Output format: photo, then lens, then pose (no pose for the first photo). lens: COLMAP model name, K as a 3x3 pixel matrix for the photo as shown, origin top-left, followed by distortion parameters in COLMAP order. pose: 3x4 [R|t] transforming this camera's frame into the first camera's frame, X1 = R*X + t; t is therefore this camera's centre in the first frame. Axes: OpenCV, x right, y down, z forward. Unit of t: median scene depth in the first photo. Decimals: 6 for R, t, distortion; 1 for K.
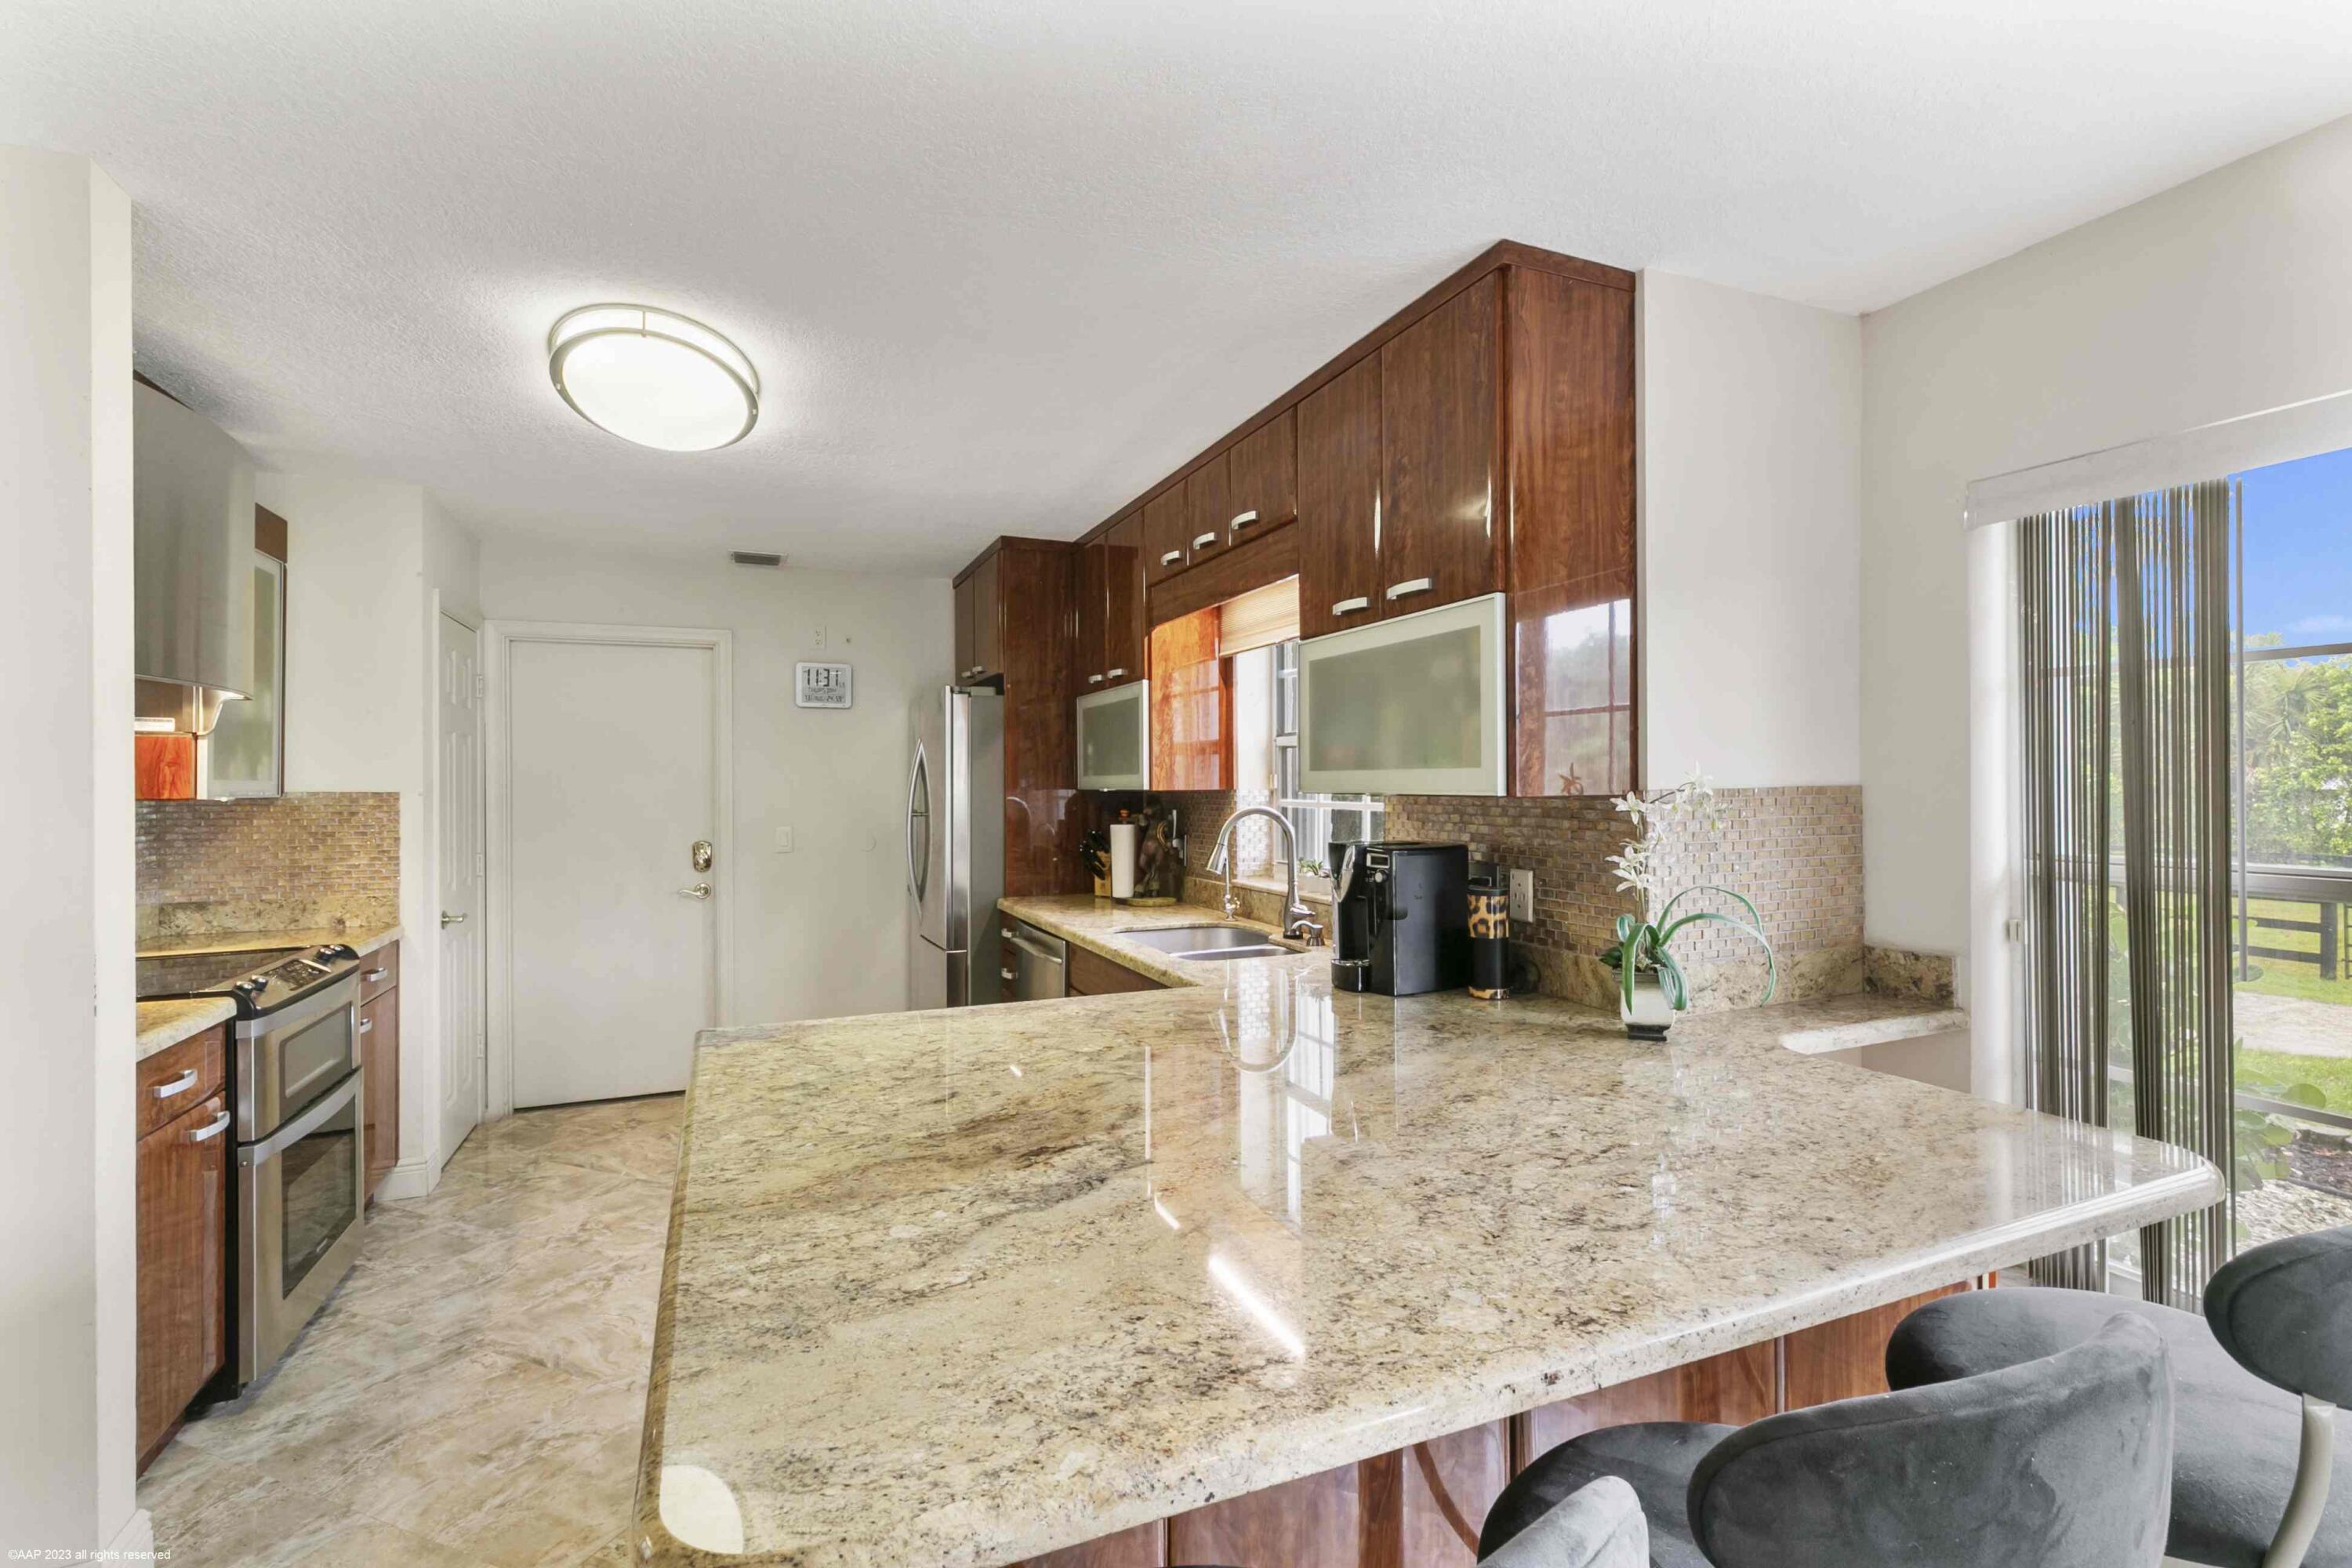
lens RADIAL K [[1056.4, 0, 1165.2], [0, 1056.4, 777.9], [0, 0, 1]] dist [0.002638, -0.000314]
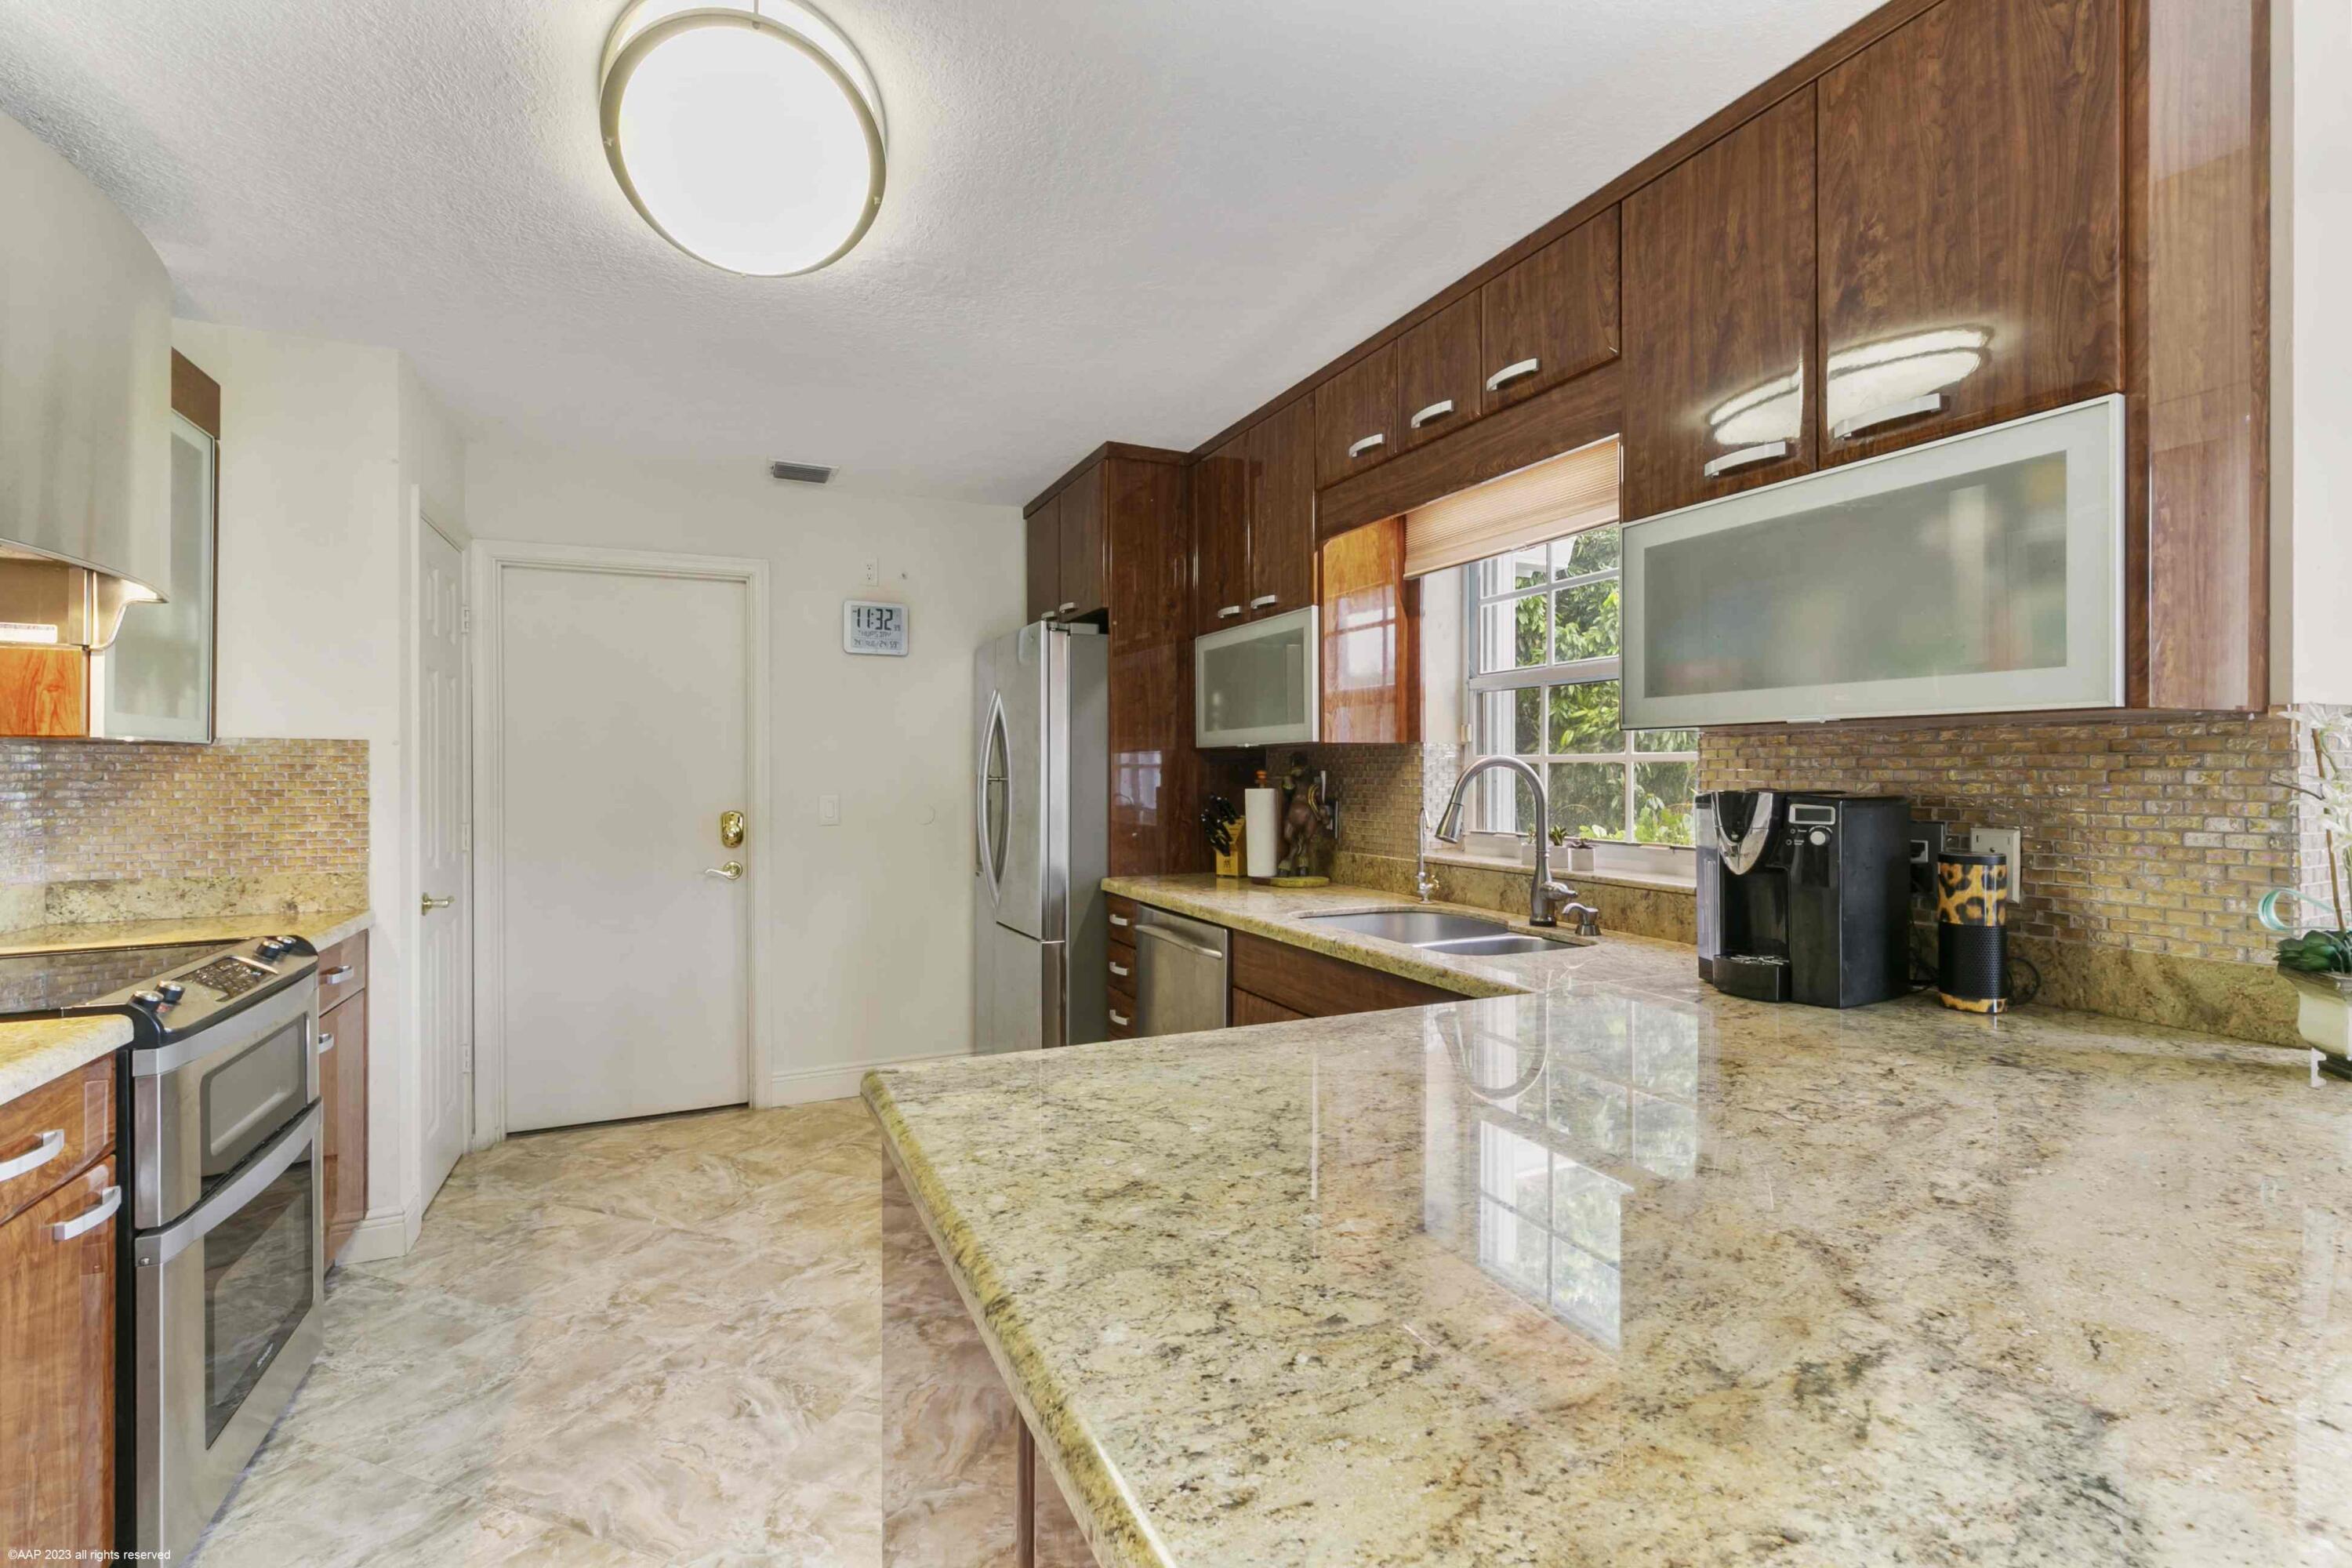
lens RADIAL K [[1056.4, 0, 1169.4], [0, 1056.4, 770.4], [0, 0, 1]] dist [0.002638, -0.000314]
pose [[0.999514, 0.003149, 0.030998, -0.196361], [-0.003289, 0.999985, 0.004451, 0.037988], [-0.030984, -0.004551, 0.999510, 0.251076]]
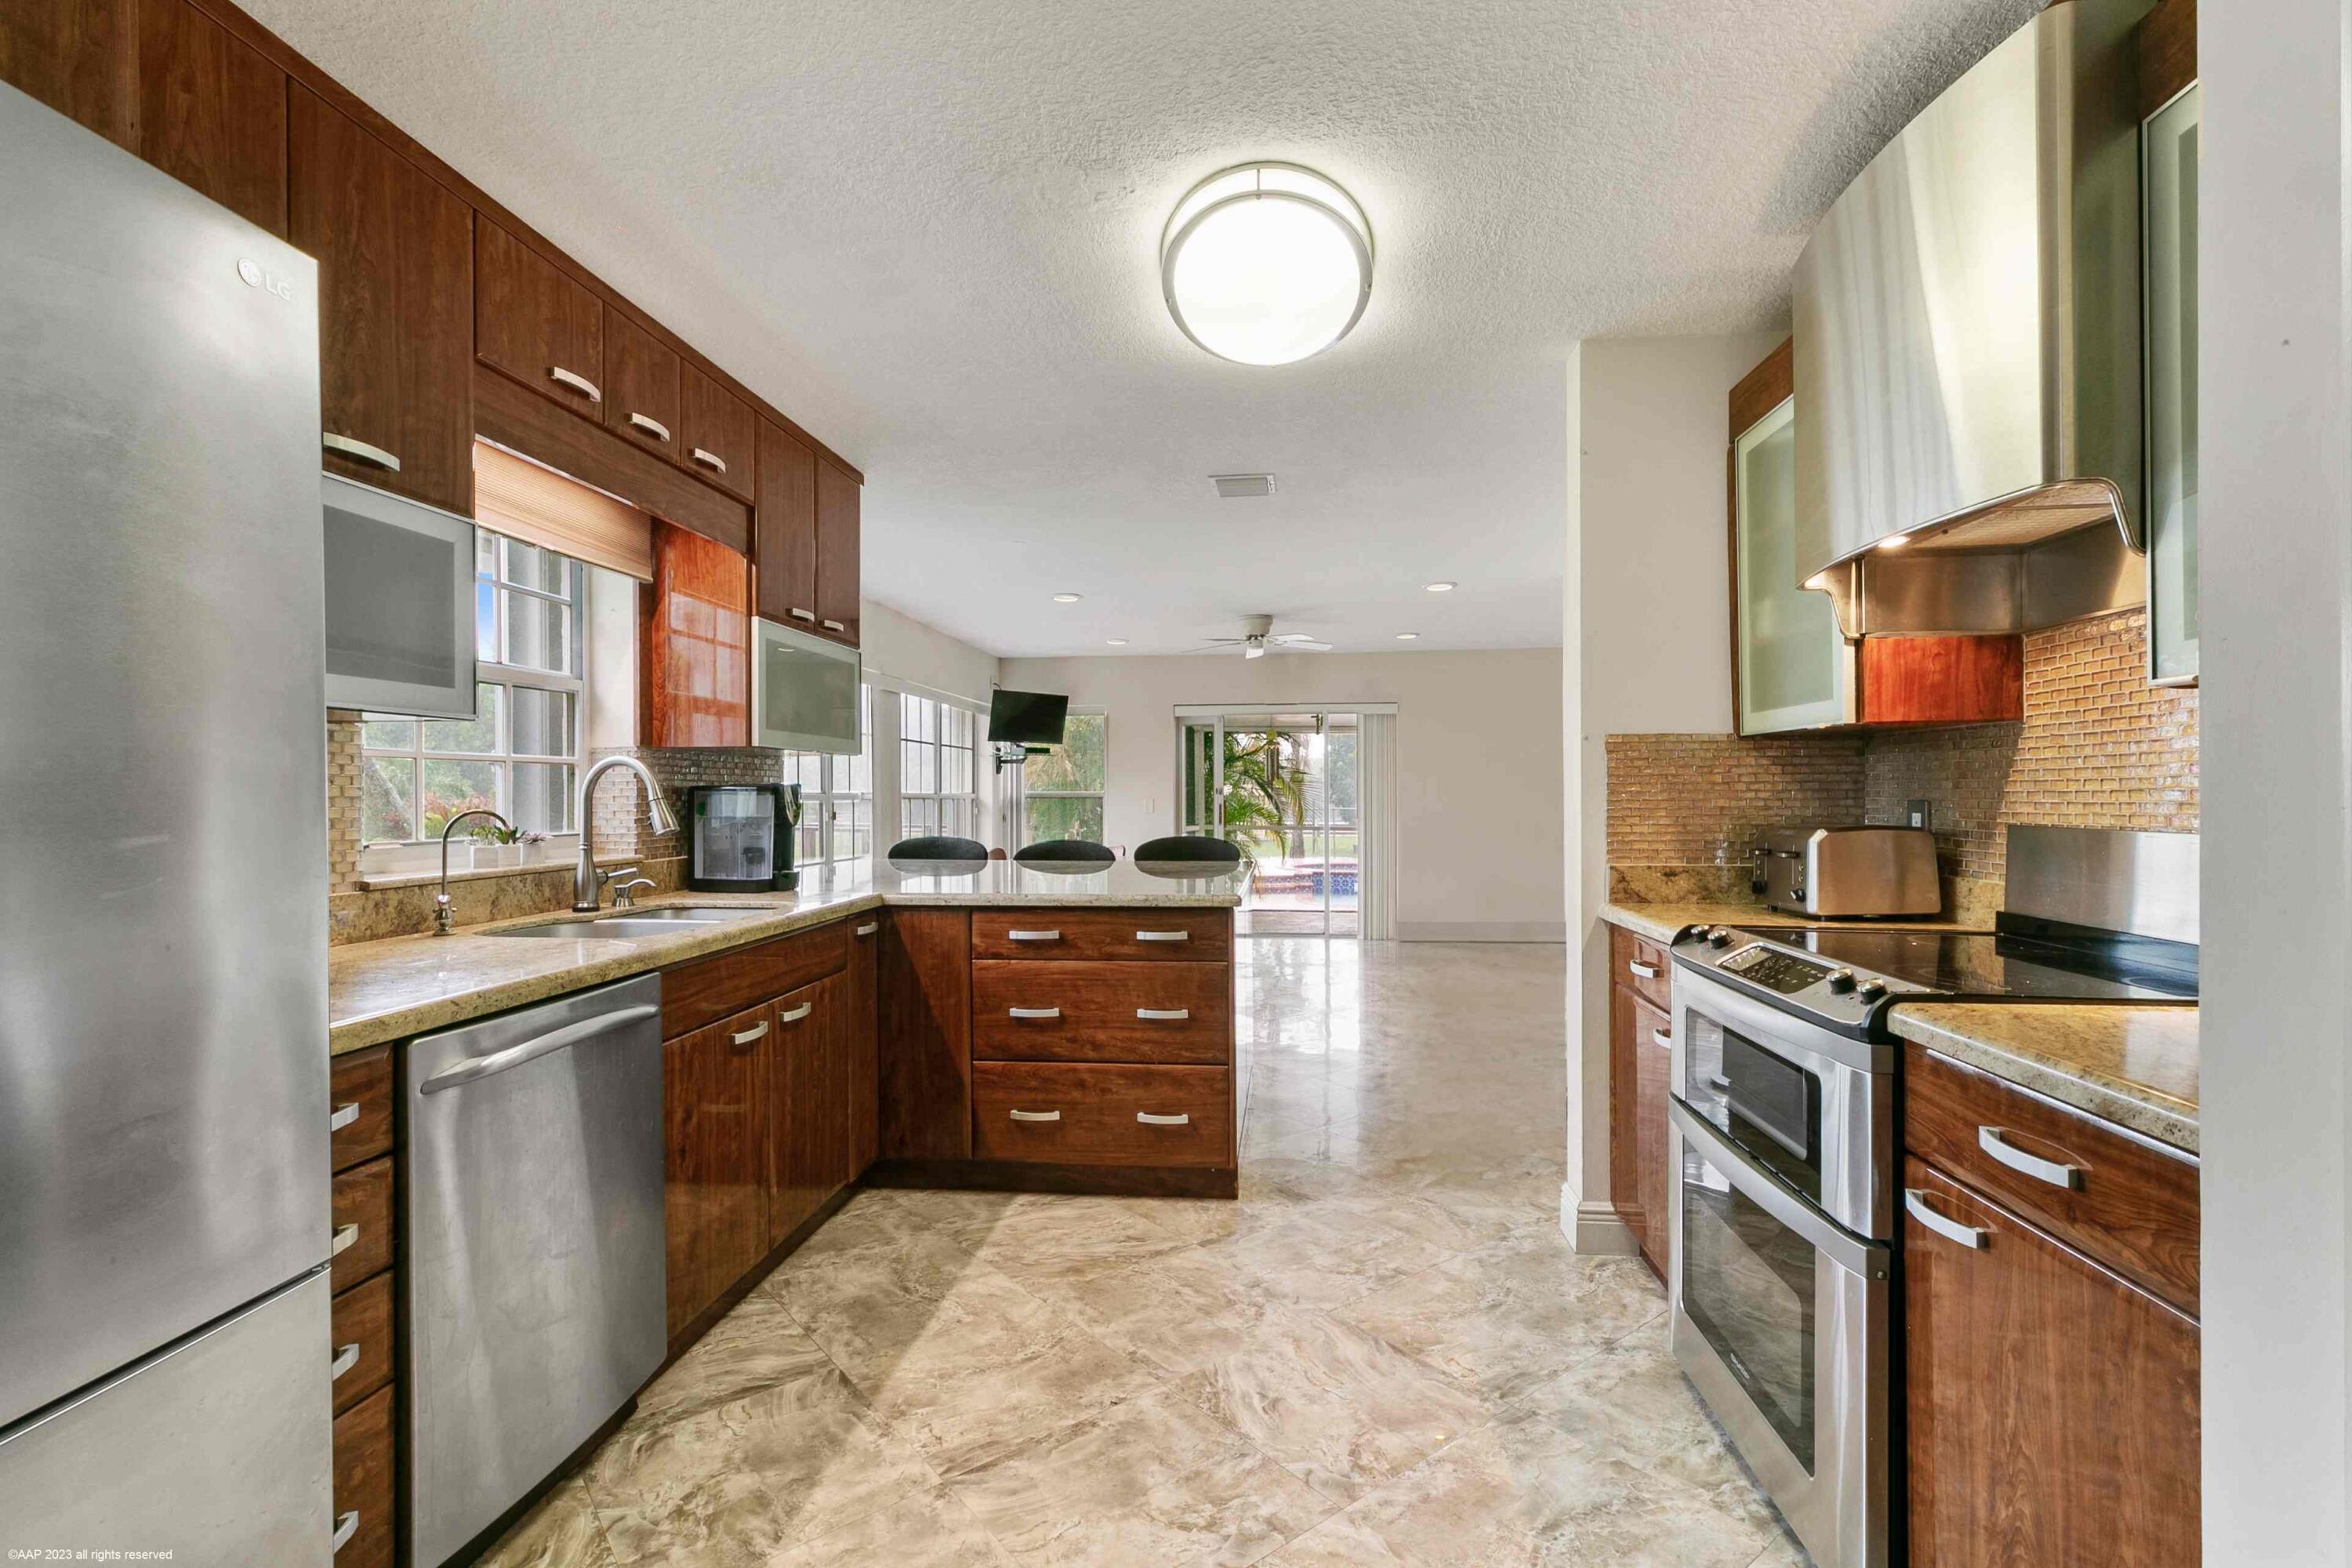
lens RADIAL K [[1056.4, 0, 1163.4], [0, 1056.4, 790.3], [0, 0, 1]] dist [0.002638, -0.000314]
pose [[-0.871279, 0.017444, 0.490478, -0.769715], [0.013836, 0.999844, -0.010981, 0.075343], [-0.490593, -0.002781, -0.871384, 1.668560]]
